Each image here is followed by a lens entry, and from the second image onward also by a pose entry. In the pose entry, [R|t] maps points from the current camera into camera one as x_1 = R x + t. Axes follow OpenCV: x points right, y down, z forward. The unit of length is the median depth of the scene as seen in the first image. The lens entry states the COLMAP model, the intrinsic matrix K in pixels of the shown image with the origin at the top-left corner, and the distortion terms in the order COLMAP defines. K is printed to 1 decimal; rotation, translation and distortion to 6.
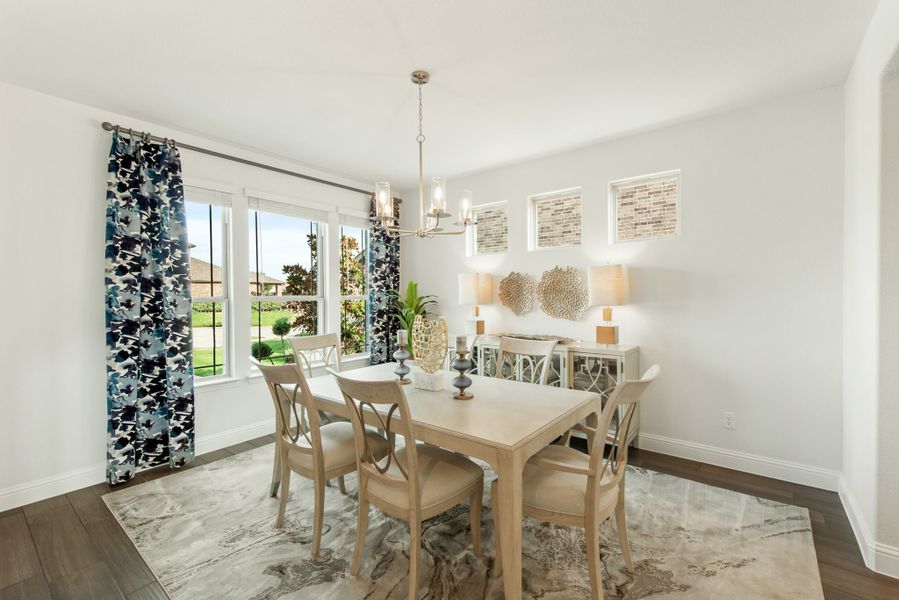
lens RADIAL K [[399.8, 0, 445.7], [0, 399.8, 296.3], [0, 0, 1]] dist [0.008461, -0.000791]
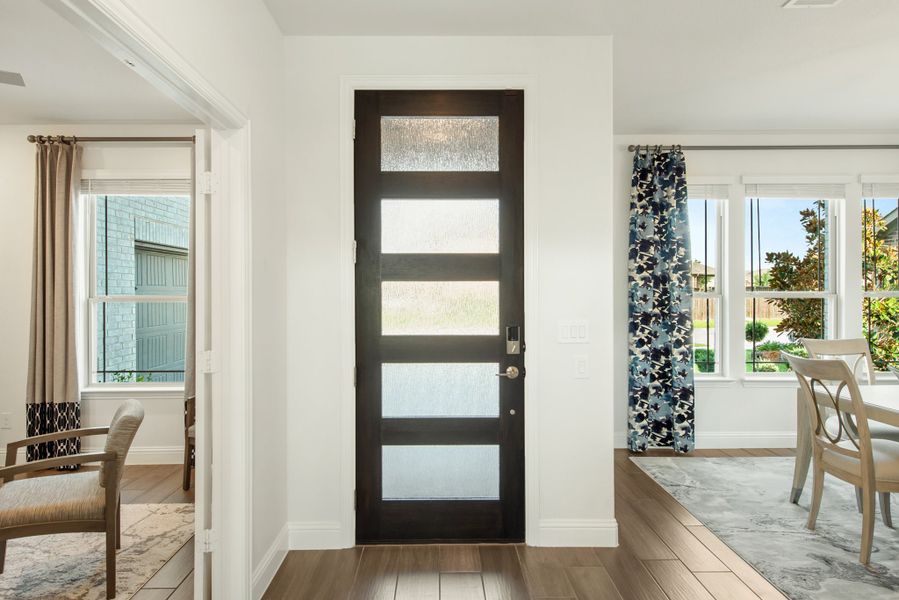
lens RADIAL K [[518.5, 0, 448.0], [0, 518.5, 292.3], [0, 0, 1]] dist [0.017534, -0.006768]
pose [[0.633895, 0.006956, -0.773388, 0.004081], [-0.005005, 0.999976, 0.004892, -0.002520], [0.773403, 0.000770, 0.633915, -0.357062]]
